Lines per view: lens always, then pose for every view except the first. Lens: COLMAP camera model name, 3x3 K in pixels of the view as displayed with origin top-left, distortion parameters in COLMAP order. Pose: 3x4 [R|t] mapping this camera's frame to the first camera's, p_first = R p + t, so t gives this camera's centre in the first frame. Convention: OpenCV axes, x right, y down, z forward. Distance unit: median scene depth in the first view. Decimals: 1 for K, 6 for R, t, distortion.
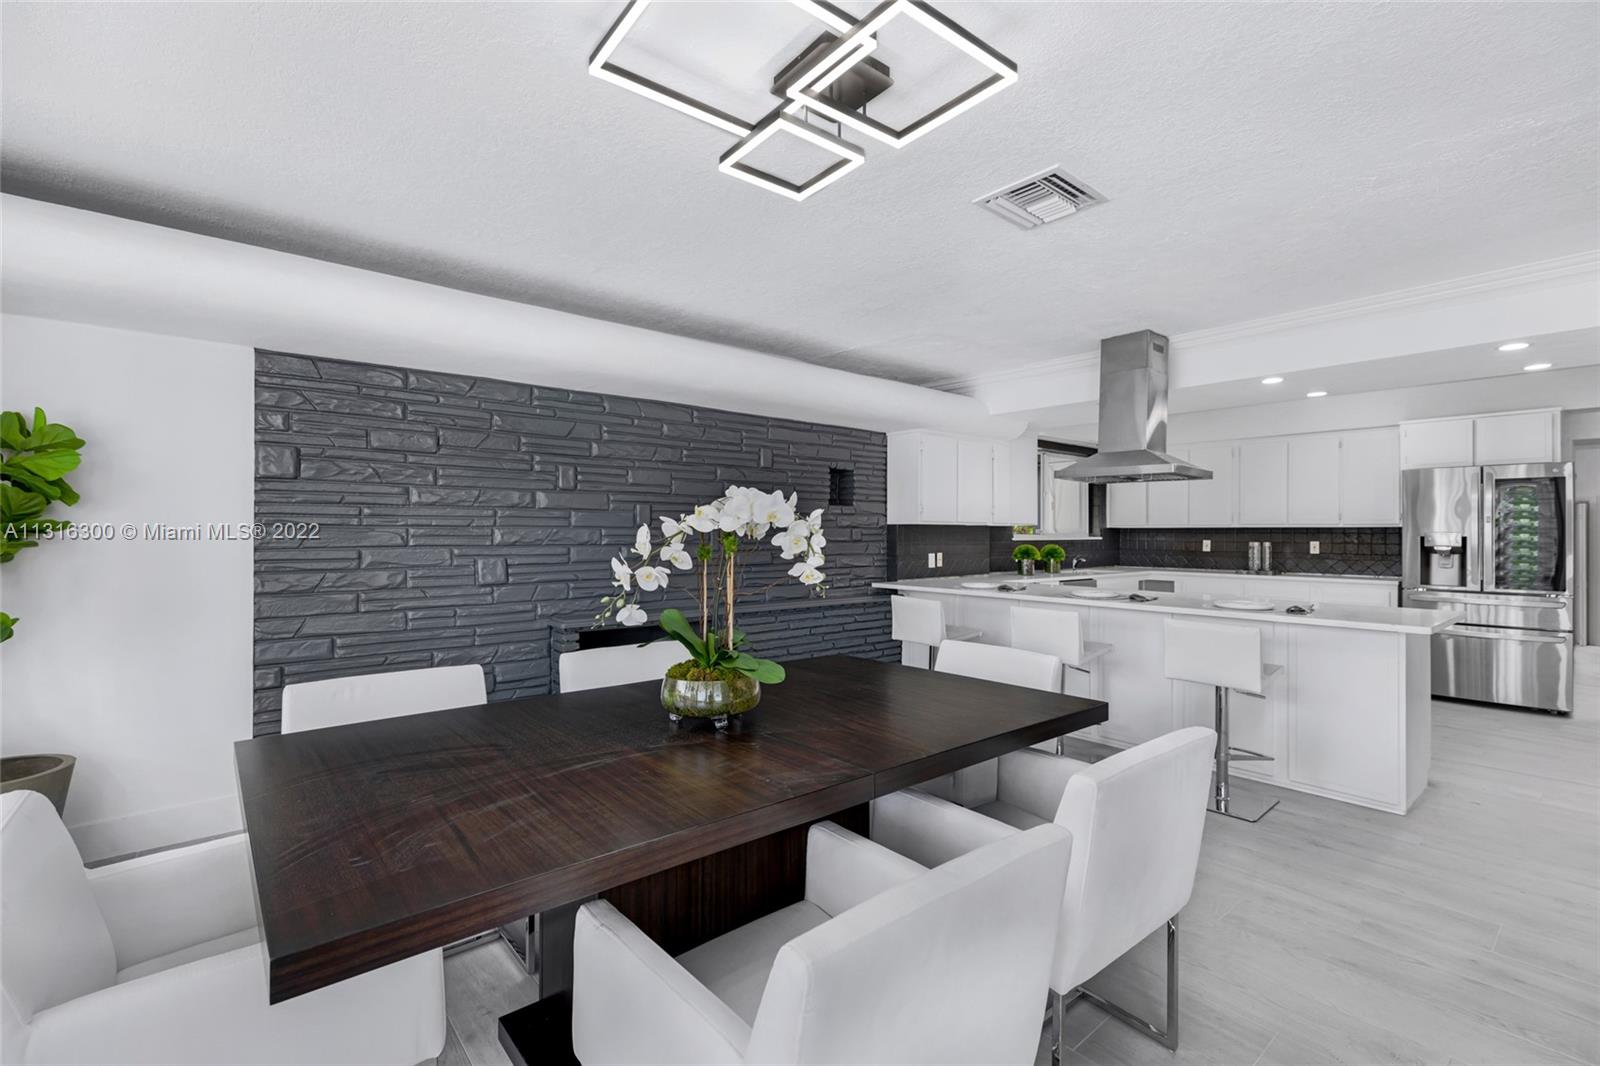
lens RADIAL K [[699.5, 0, 804.8], [0, 699.5, 532.5], [0, 0, 1]] dist [-0.012648, -0.000845]
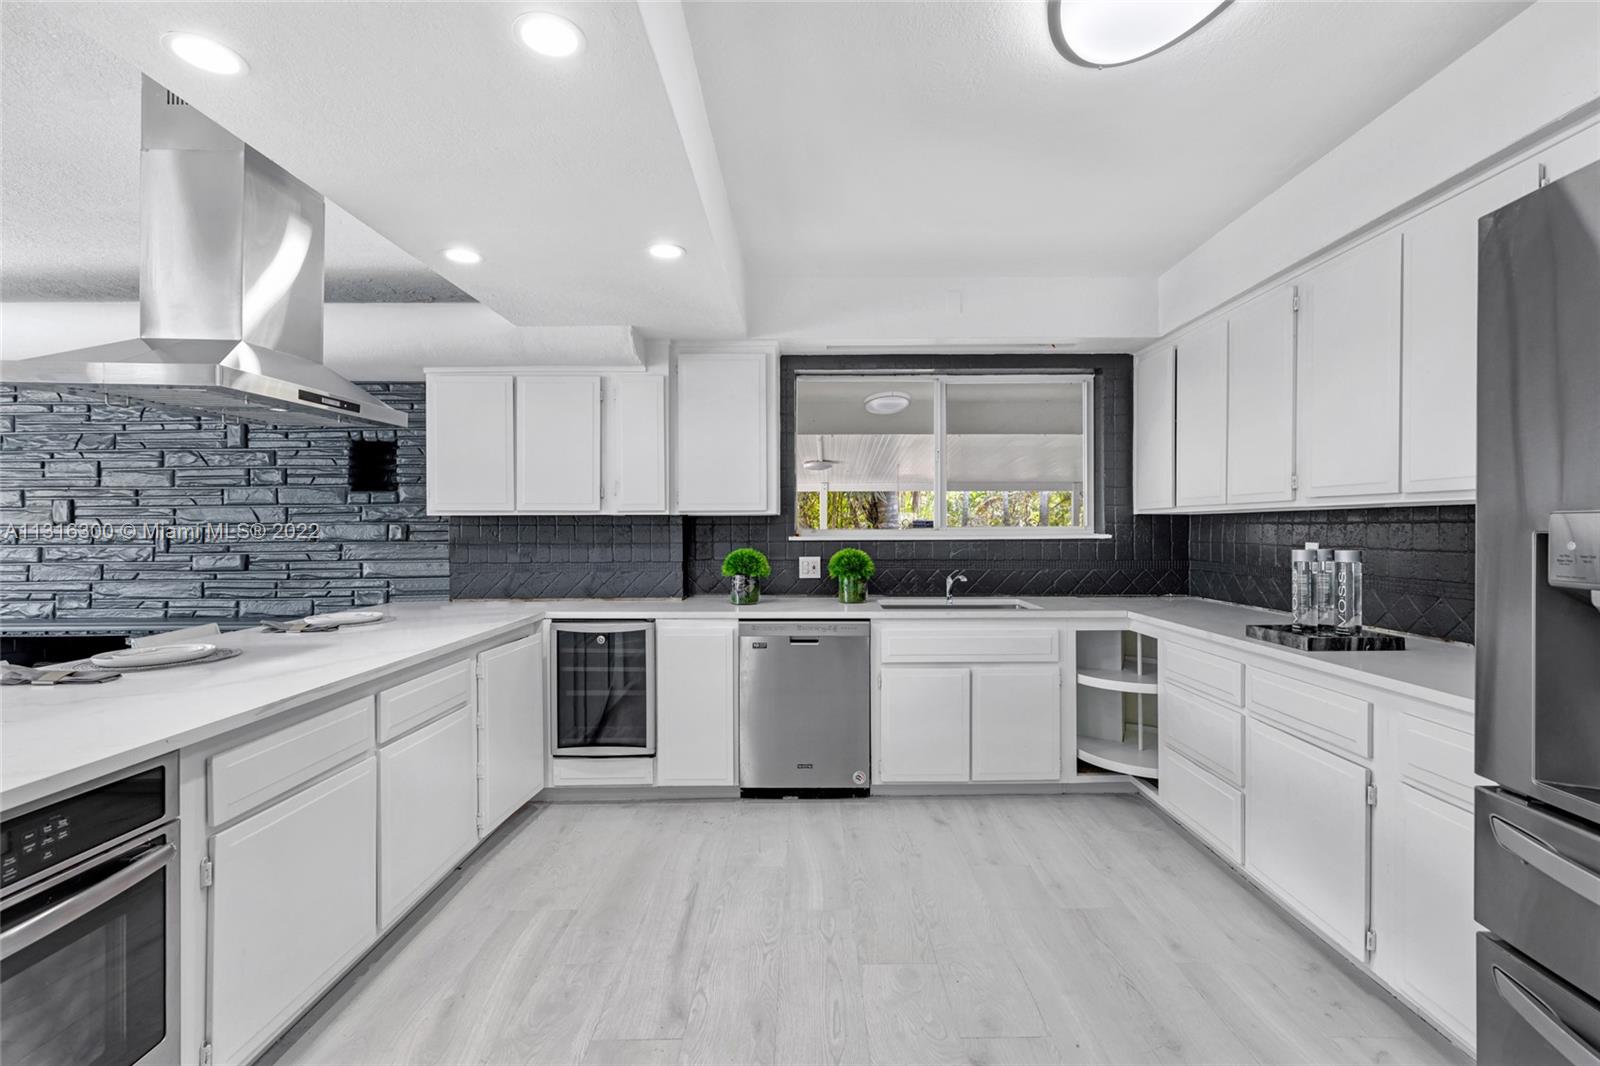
lens RADIAL K [[699.5, 0, 804.8], [0, 699.5, 532.5], [0, 0, 1]] dist [-0.012648, -0.000845]
pose [[0.773901, 0.000169, -0.633307, 0.701228], [0.007255, 0.999932, 0.009132, 0.000083], [0.633265, -0.011661, 0.773847, 0.600873]]
